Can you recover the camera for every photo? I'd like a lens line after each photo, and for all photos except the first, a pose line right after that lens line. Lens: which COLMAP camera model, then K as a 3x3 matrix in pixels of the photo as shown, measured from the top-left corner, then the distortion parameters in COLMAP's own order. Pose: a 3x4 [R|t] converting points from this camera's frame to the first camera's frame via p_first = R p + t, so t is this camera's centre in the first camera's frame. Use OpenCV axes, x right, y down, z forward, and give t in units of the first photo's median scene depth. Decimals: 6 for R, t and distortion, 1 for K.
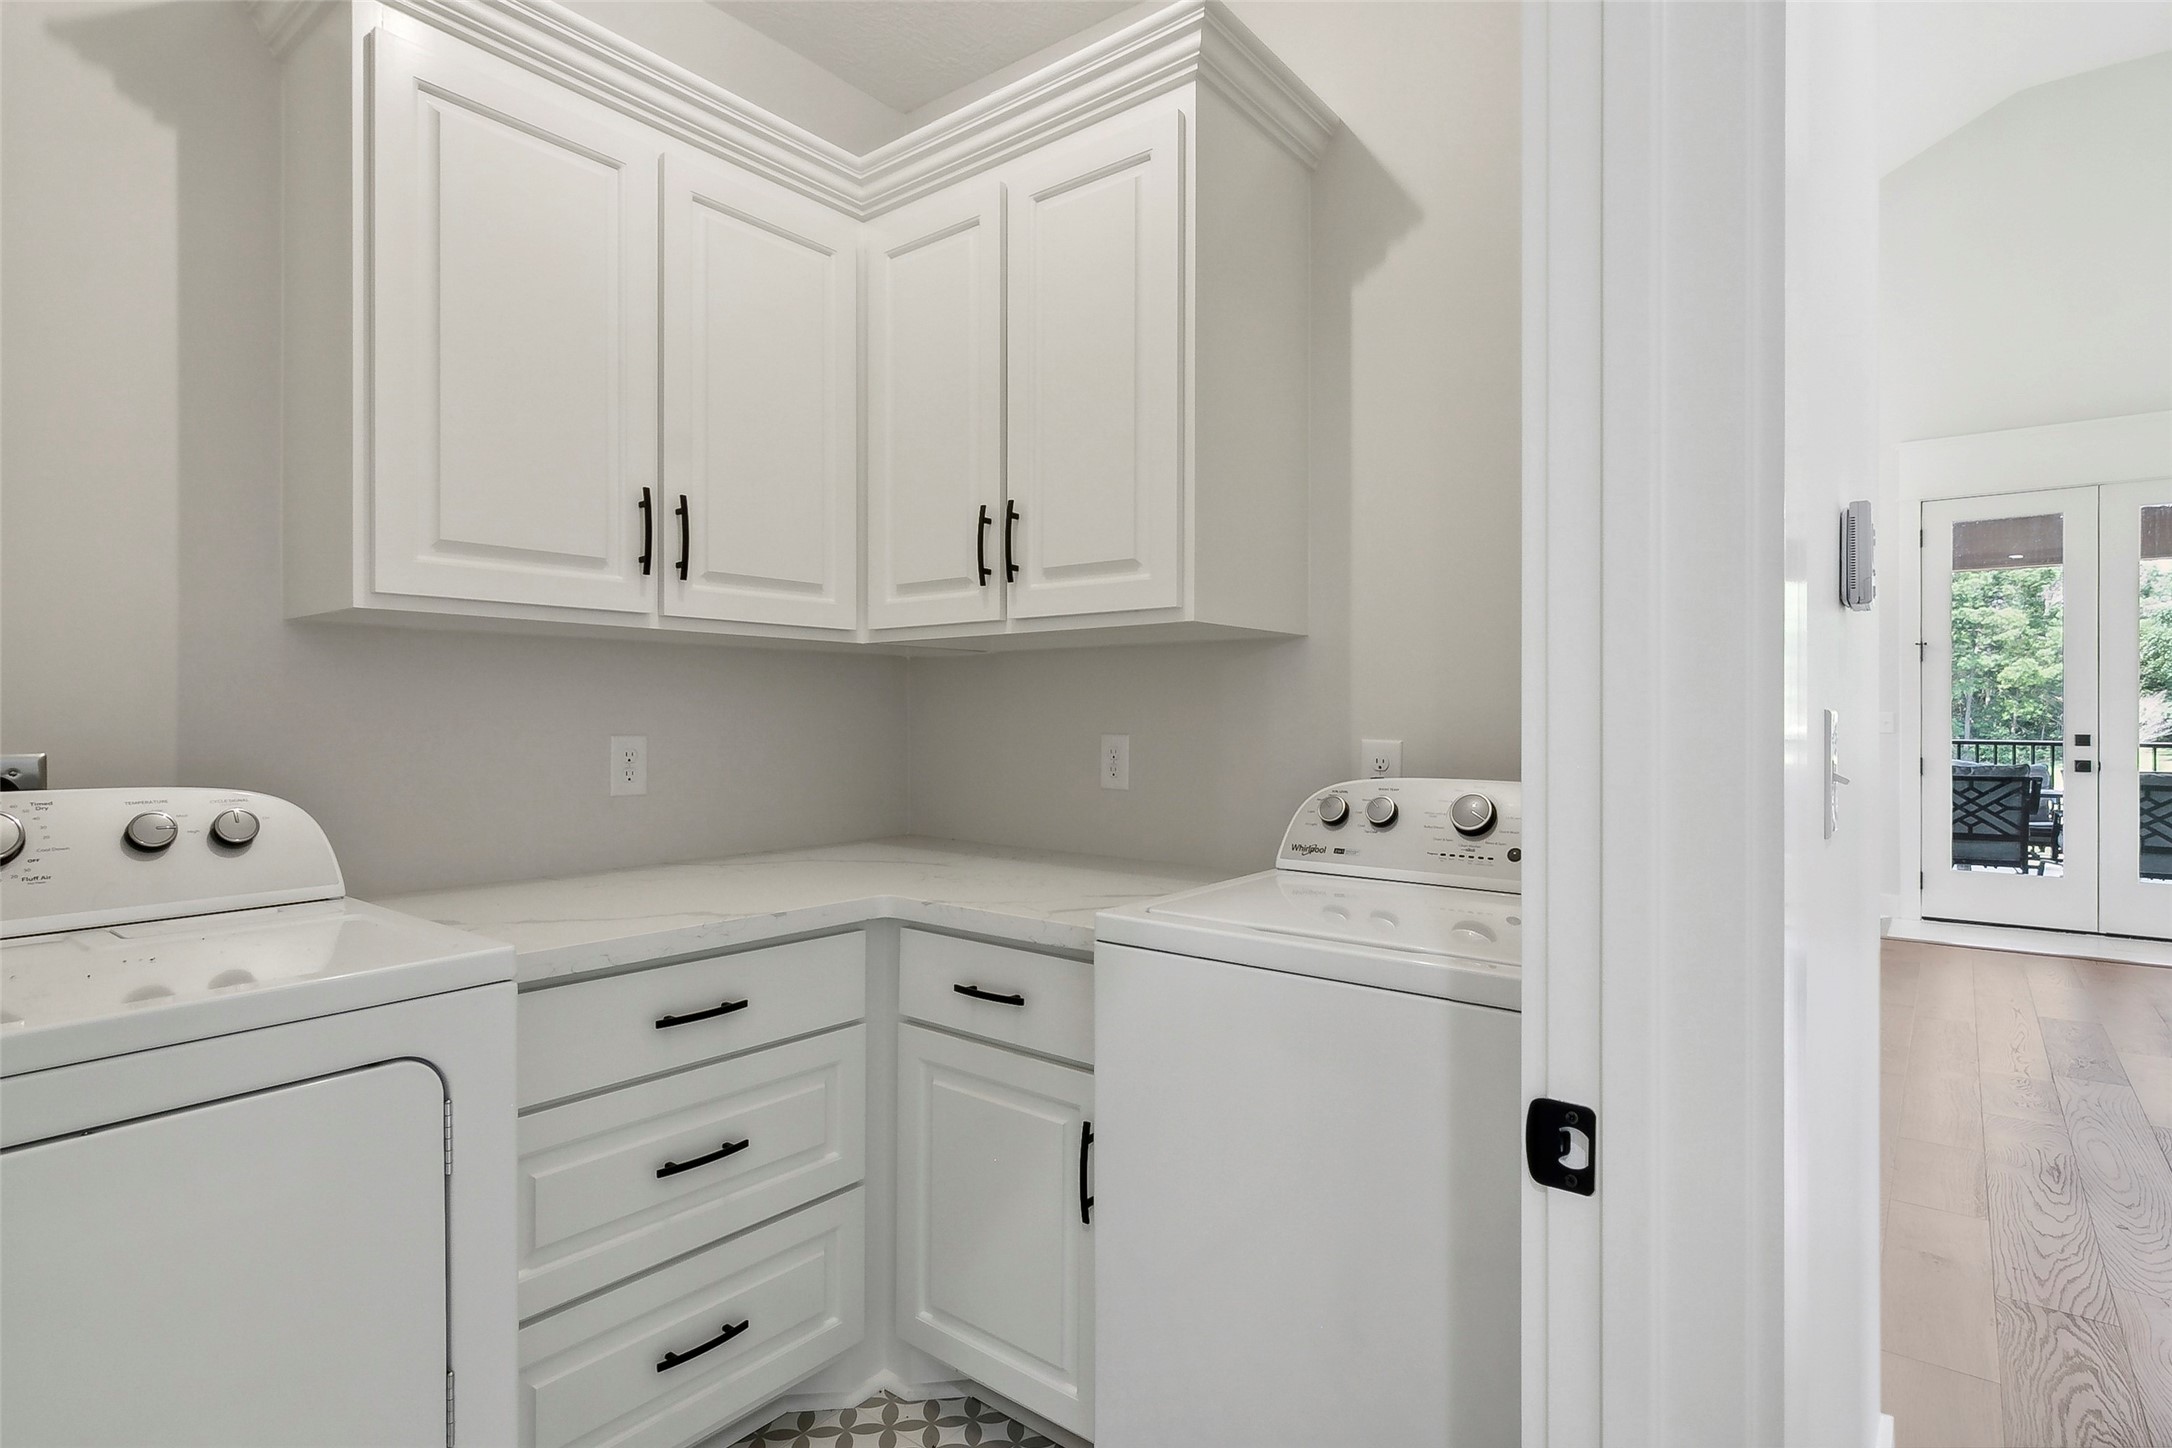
lens RADIAL K [[1105.5, 0, 1083.6], [0, 1105.5, 709.0], [0, 0, 1]] dist [0.001538, 0.000264]
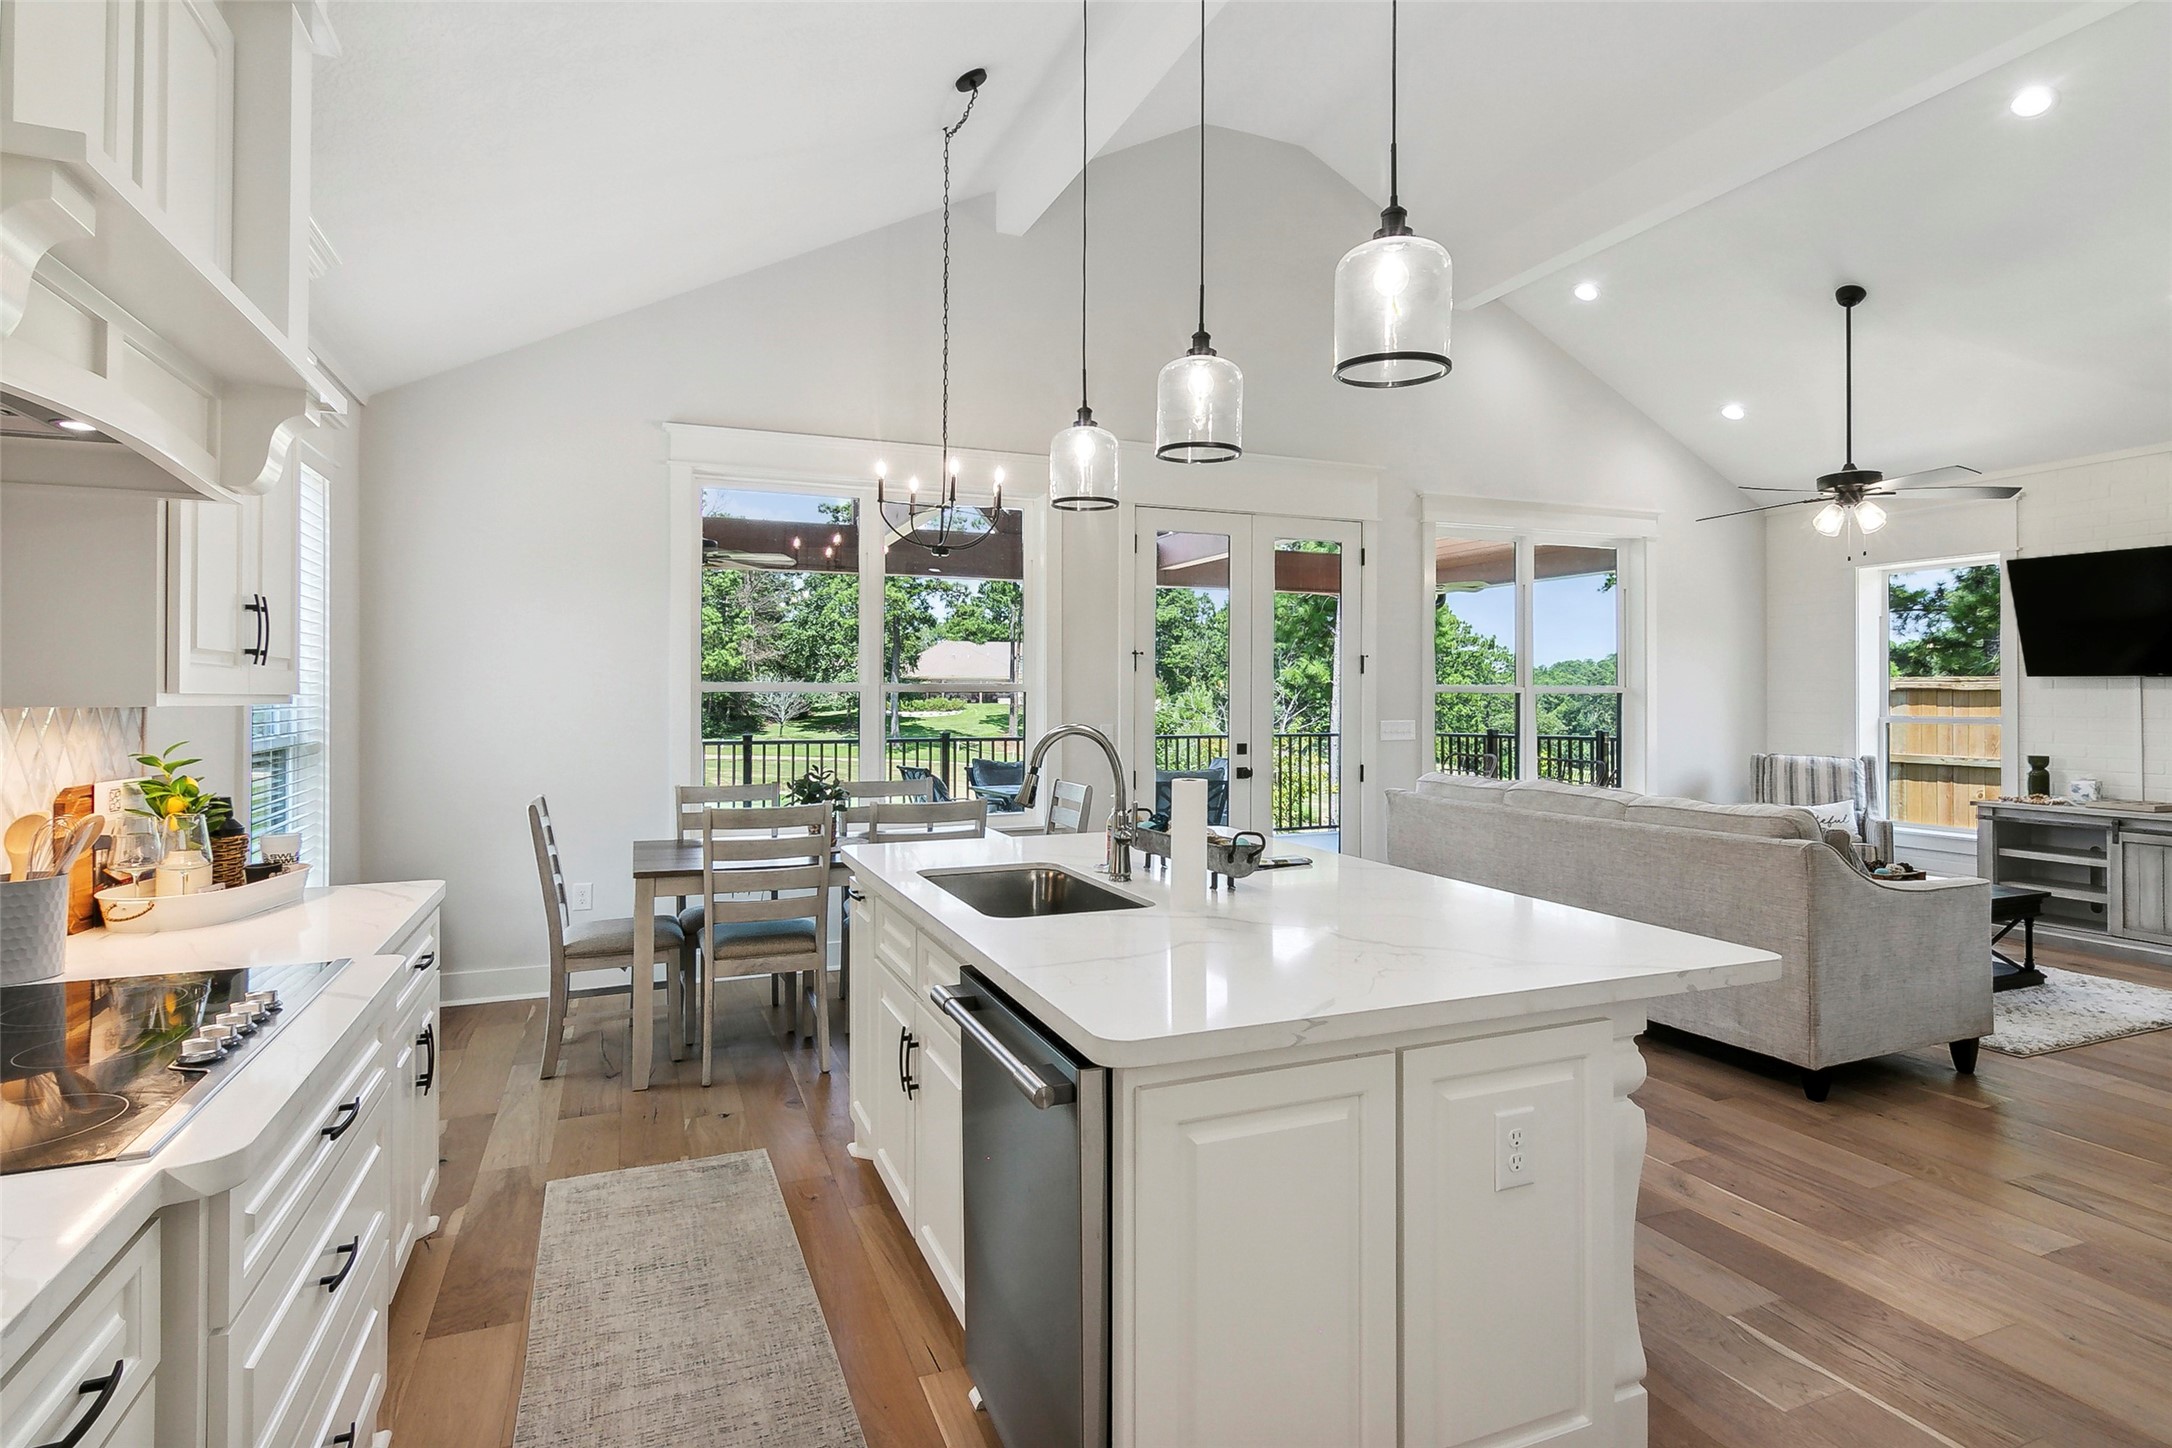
lens RADIAL K [[1115.2, 0, 1083.2], [0, 1115.2, 683.3], [0, 0, 1]] dist [0.003565, 0.000704]
pose [[0.495228, 0.007795, 0.868728, -0.097004], [-0.003834, 0.999970, -0.006787, -0.022469], [-0.868755, 0.000031, 0.495243, 0.484760]]
